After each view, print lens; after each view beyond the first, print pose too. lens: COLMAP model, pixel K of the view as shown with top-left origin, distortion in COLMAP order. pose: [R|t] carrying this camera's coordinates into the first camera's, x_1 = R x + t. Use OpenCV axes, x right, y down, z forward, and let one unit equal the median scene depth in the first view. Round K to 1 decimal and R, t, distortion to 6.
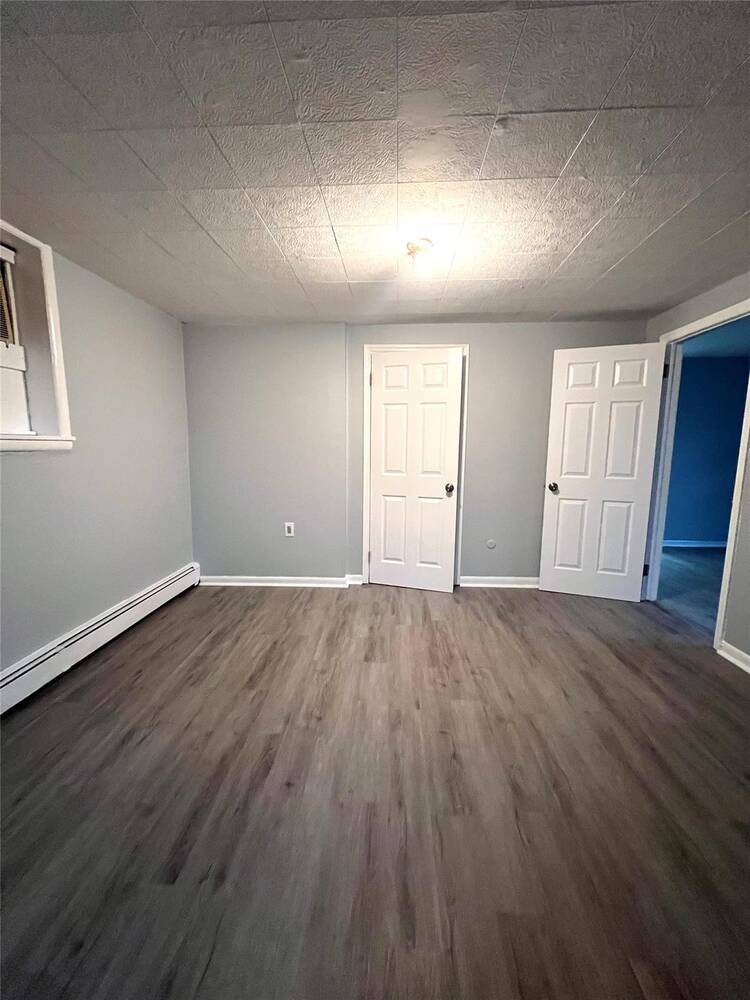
lens RADIAL K [[396.1, 0, 375.5], [0, 396.1, 497.0], [0, 0, 1]] dist [-0.001298, 0.000070]
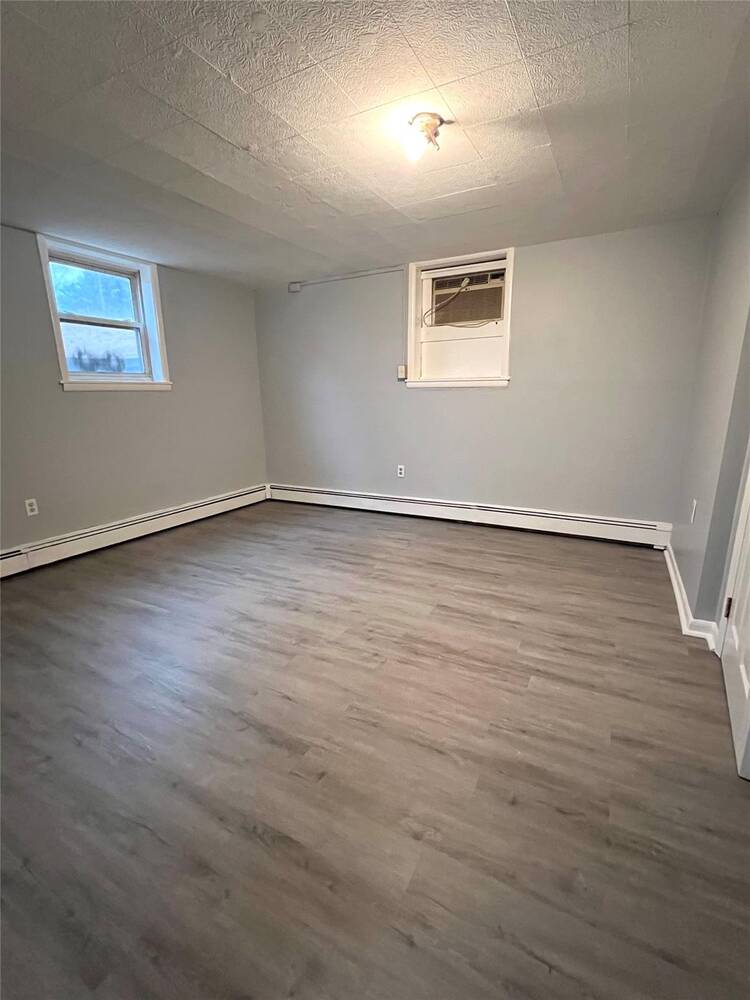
lens RADIAL K [[436.1, 0, 380.0], [0, 436.1, 502.8], [0, 0, 1]] dist [-0.002307, -0.000130]
pose [[-0.406537, 0.229959, -0.884221, 0.939223], [-0.102825, 0.950141, 0.294378, -0.135770], [0.907830, 0.210595, -0.362622, 1.204189]]
